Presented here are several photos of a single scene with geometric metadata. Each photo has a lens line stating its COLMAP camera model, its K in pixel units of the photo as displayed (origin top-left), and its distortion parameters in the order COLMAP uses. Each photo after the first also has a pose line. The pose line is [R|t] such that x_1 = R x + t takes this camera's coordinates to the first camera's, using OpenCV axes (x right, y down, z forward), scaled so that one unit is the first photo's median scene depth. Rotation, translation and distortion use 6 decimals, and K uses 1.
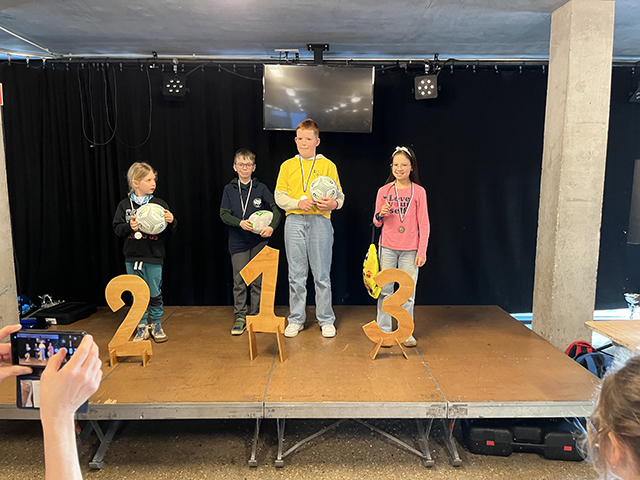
lens RADIAL K [[486.6, 0, 318.2], [0, 486.6, 245.6], [0, 0, 1]] dist [0.052960, -0.081351]
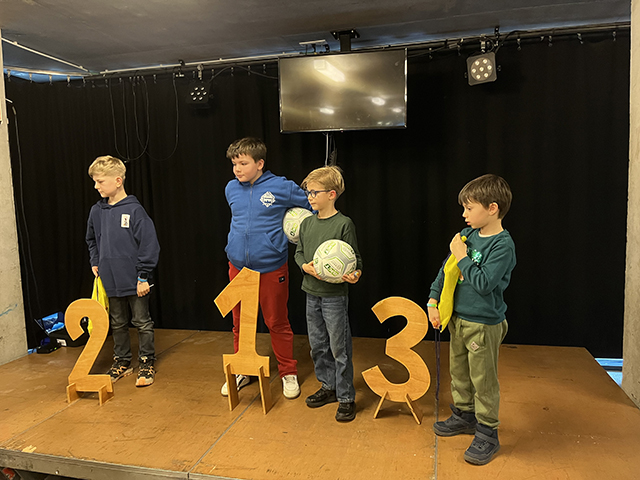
lens RADIAL K [[486.6, 0, 317.1], [0, 486.6, 237.8], [0, 0, 1]] dist [0.052960, -0.081351]
pose [[0.966528, -0.006214, -0.256487, 0.177925], [-0.005965, 0.998892, -0.046681, -0.008356], [0.256493, 0.046649, 0.965420, 0.181676]]
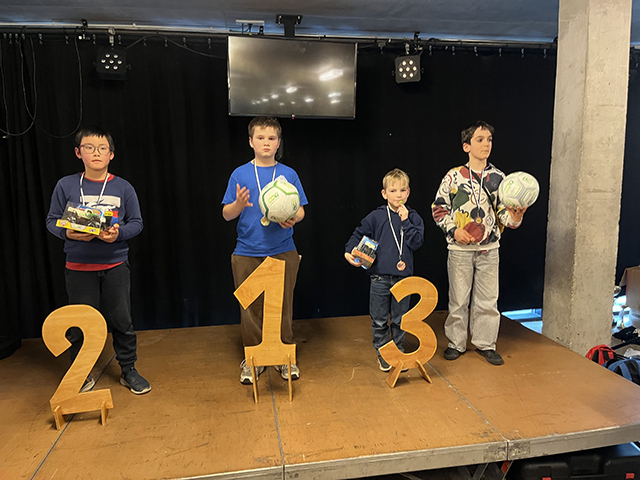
lens RADIAL K [[486.6, 0, 319.9], [0, 486.6, 246.1], [0, 0, 1]] dist [0.052960, -0.081351]
pose [[0.986359, -0.039210, 0.159872, -0.102552], [0.038419, 0.999229, 0.008037, -0.014721], [-0.160064, -0.001785, 0.987105, 0.152799]]
